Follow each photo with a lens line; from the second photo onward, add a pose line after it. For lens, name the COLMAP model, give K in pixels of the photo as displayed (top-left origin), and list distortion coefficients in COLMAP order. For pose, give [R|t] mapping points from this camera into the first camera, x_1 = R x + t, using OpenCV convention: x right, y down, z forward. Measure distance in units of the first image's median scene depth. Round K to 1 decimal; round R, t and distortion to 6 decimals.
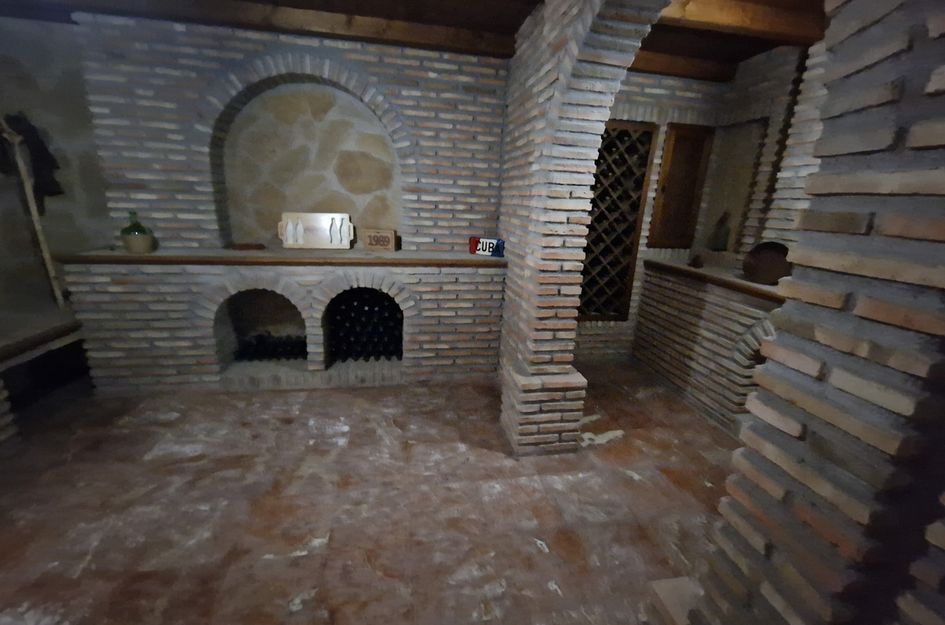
lens RADIAL K [[390.5, 0, 471.6], [0, 390.5, 305.7], [0, 0, 1]] dist [0.000512, -0.000394]
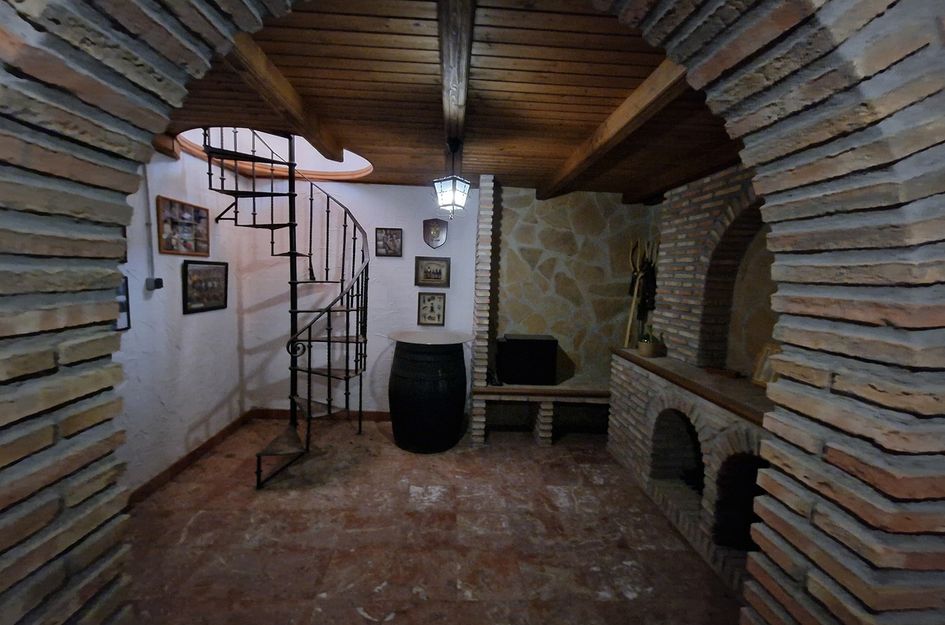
lens RADIAL K [[390.5, 0, 471.6], [0, 390.5, 305.7], [0, 0, 1]] dist [0.000512, -0.000394]
pose [[-0.135294, 0.035357, -0.990174, 0.509973], [-0.304149, 0.949630, 0.075467, -0.222840], [0.942968, 0.311371, -0.117726, 0.577987]]
